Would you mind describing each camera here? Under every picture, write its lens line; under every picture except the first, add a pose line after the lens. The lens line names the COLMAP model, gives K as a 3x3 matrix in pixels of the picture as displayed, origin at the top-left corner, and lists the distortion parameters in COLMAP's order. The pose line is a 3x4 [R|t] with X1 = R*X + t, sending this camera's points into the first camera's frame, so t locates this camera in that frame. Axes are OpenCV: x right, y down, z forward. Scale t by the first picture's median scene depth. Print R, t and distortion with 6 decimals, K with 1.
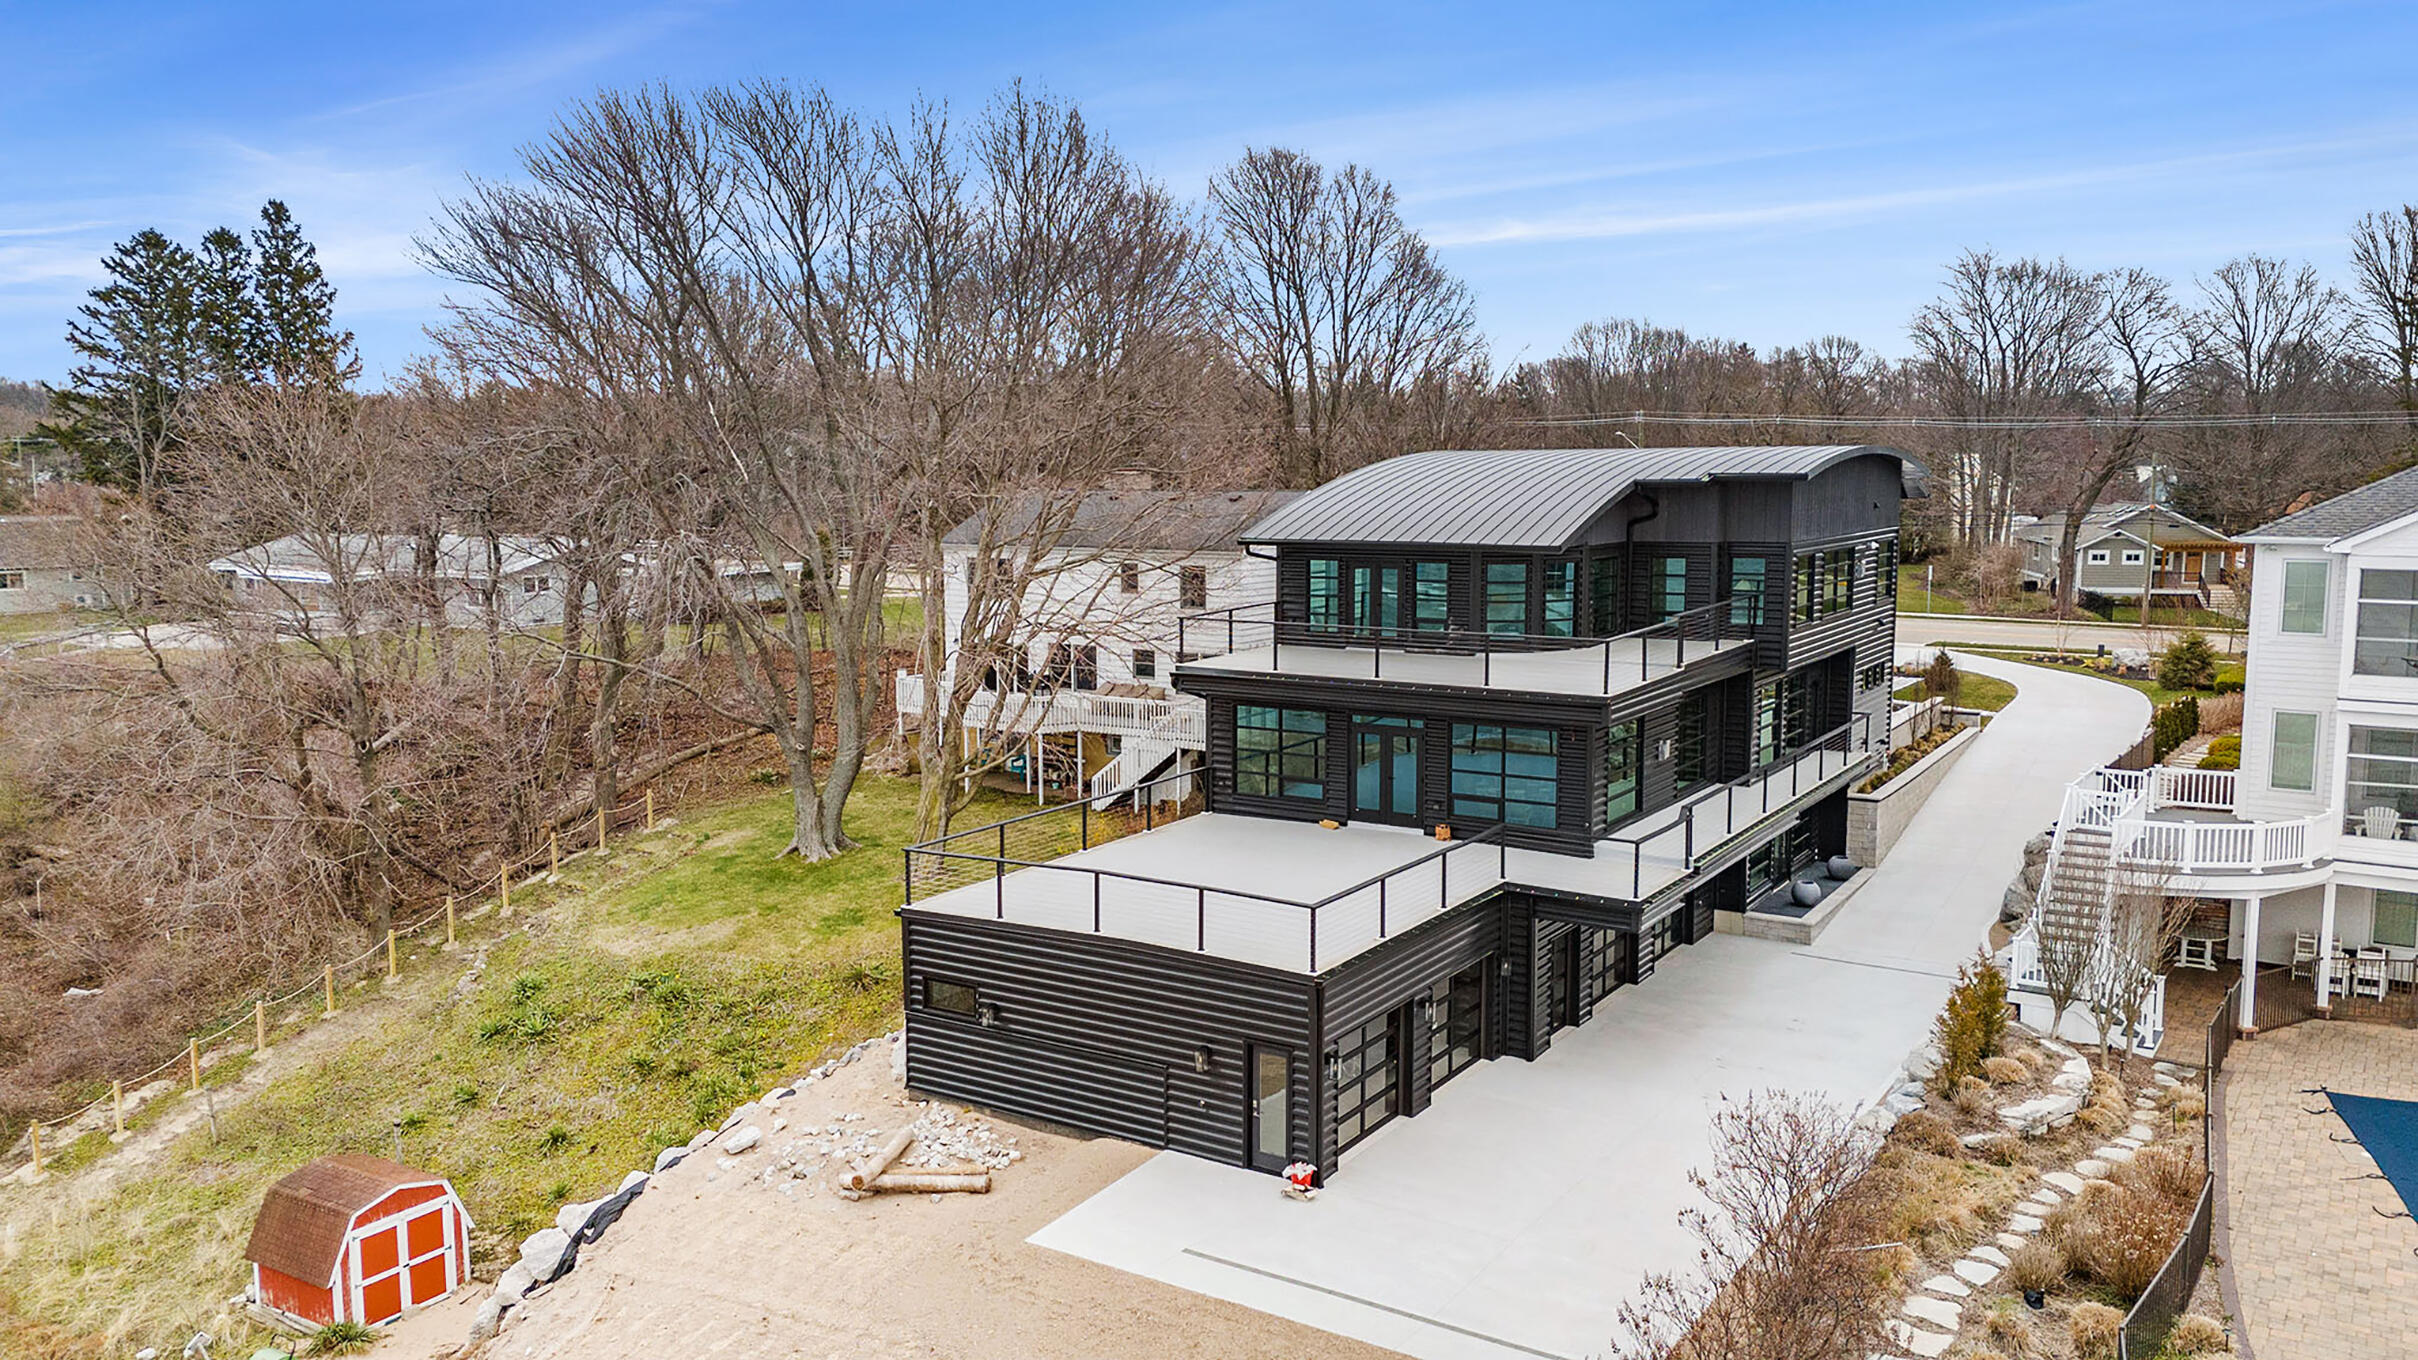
lens RADIAL K [[1750.8, 0, 1215.8], [0, 1750.8, 677.5], [0, 0, 1]] dist [0.083358, -0.083101]
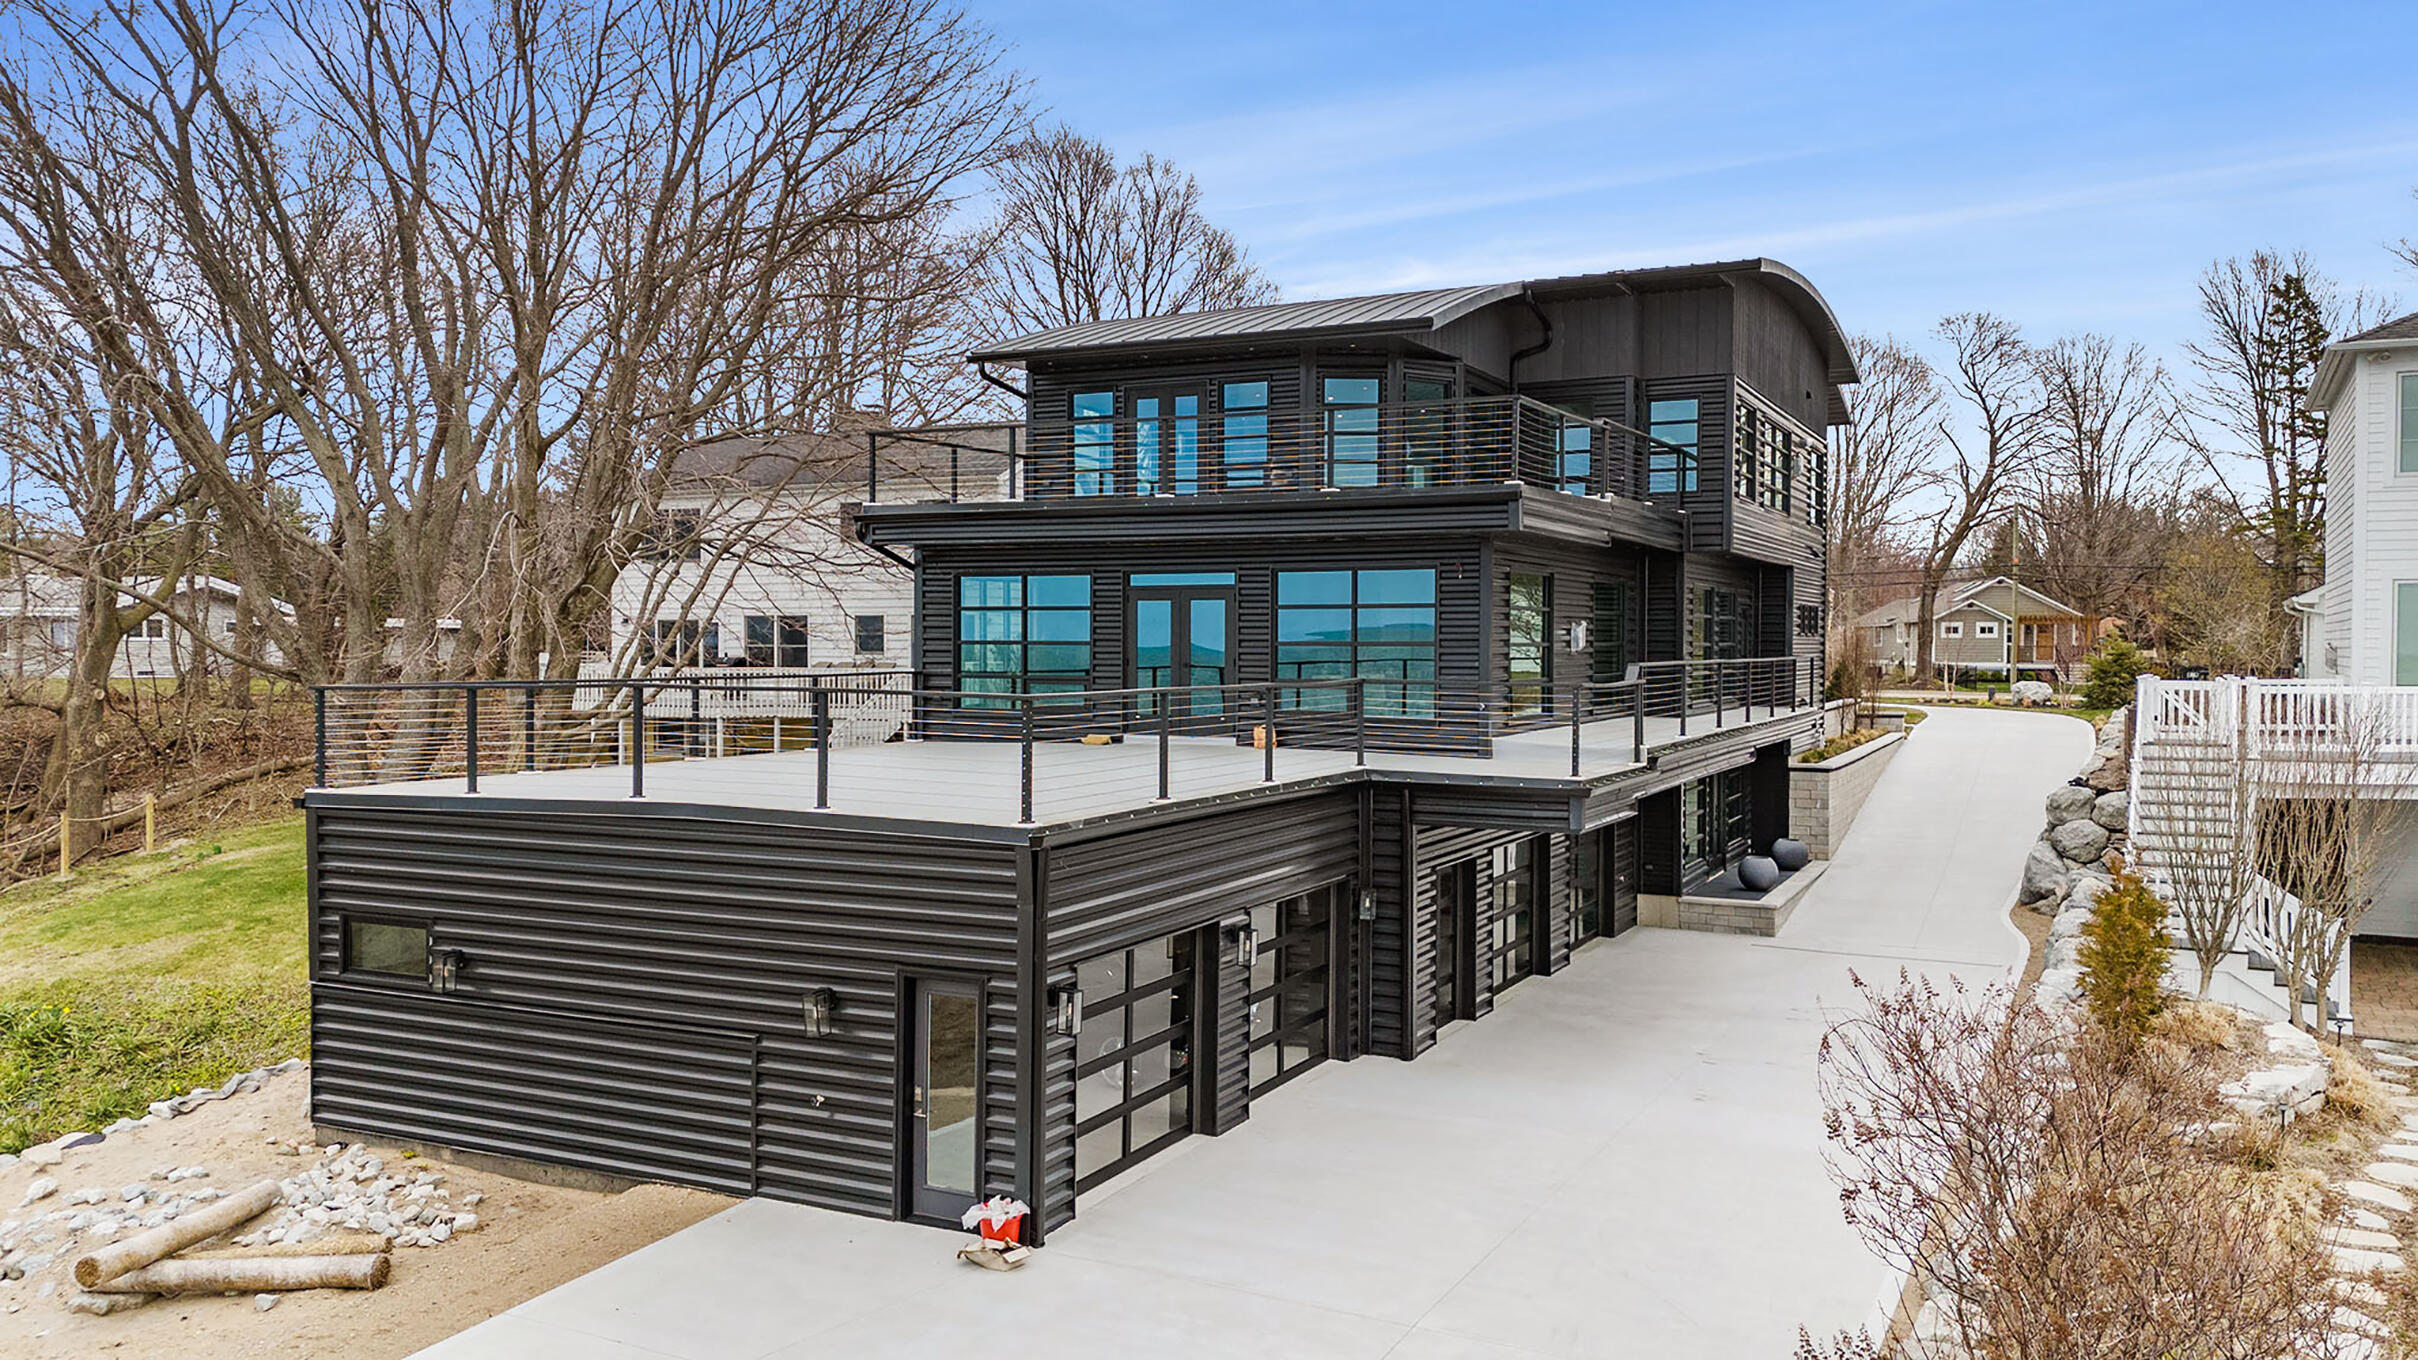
lens RADIAL K [[1750.8, 0, 1215.8], [0, 1750.8, 677.5], [0, 0, 1]] dist [0.083358, -0.083101]
pose [[0.994351, 0.004883, 0.106031, 0.046543], [0.005679, 0.995063, -0.099084, 0.146456], [-0.105992, 0.099126, 0.989414, 0.389757]]
